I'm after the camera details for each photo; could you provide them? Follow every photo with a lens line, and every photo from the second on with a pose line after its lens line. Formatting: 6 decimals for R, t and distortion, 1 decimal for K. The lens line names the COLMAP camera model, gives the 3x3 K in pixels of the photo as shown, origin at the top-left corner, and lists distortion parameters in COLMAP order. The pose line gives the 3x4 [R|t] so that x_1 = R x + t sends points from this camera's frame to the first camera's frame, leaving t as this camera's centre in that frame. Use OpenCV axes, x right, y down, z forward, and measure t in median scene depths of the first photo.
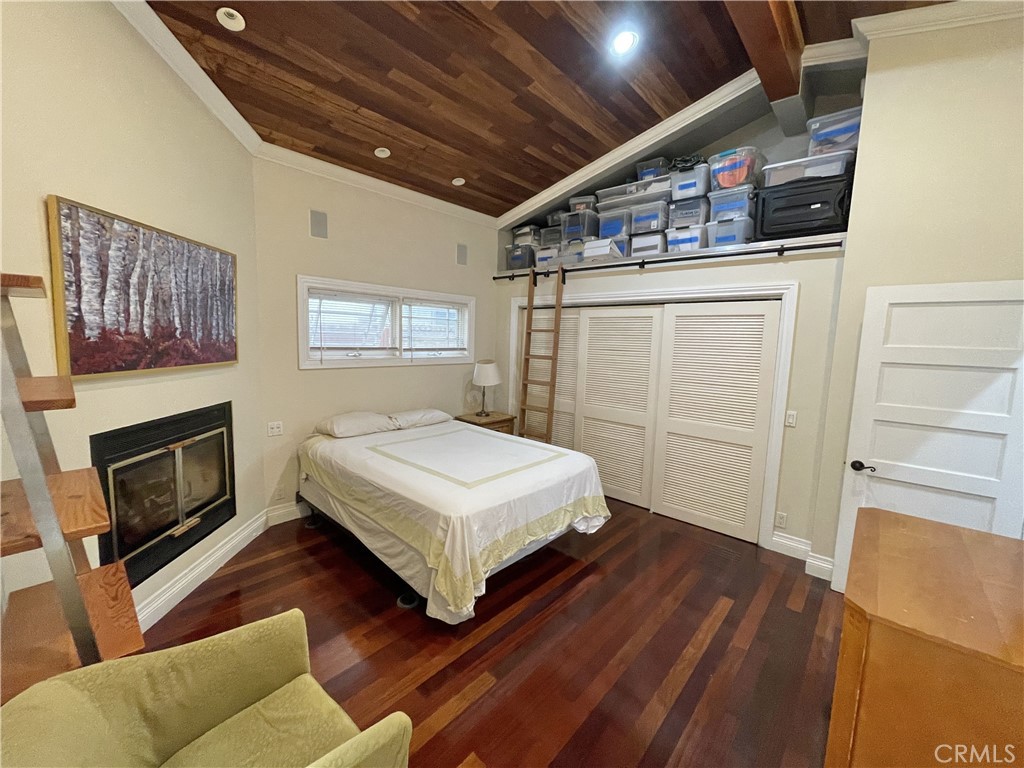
lens RADIAL K [[413.7, 0, 507.9], [0, 413.7, 382.6], [0, 0, 1]] dist [-0.009343, 0.000238]
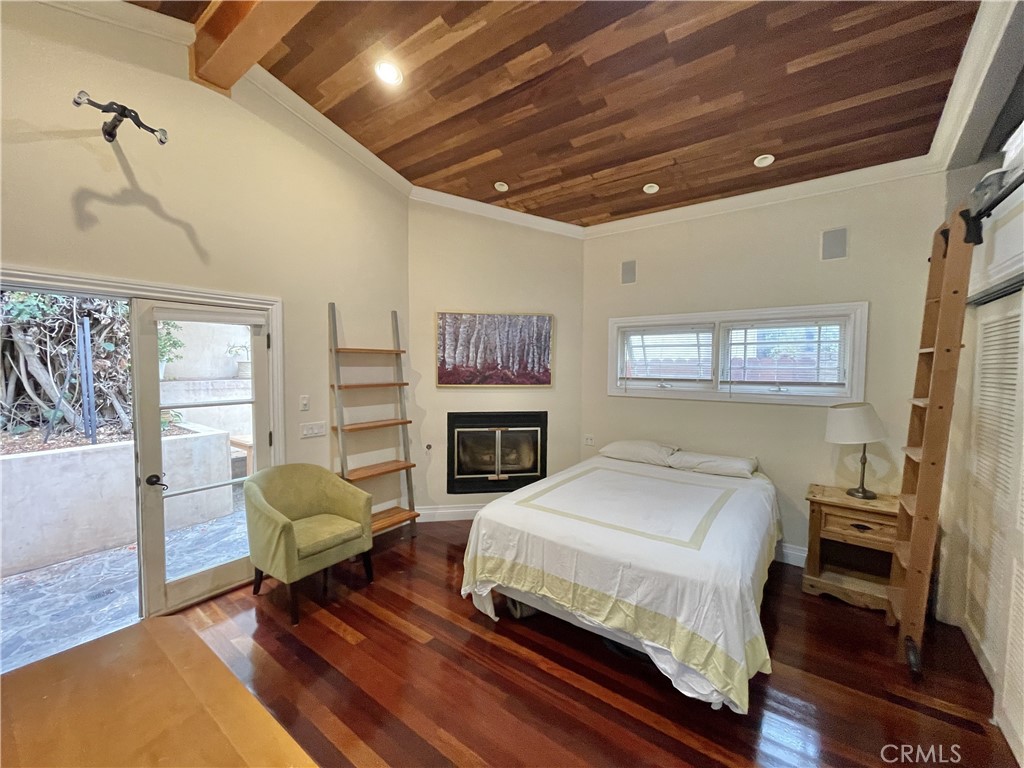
lens RADIAL K [[413.7, 0, 509.0], [0, 413.7, 383.7], [0, 0, 1]] dist [-0.009343, 0.000238]
pose [[0.097544, 0.016845, -0.995089, 0.906871], [-0.109735, 0.993942, 0.006068, -0.055868], [0.989163, 0.108605, 0.098801, 0.789911]]
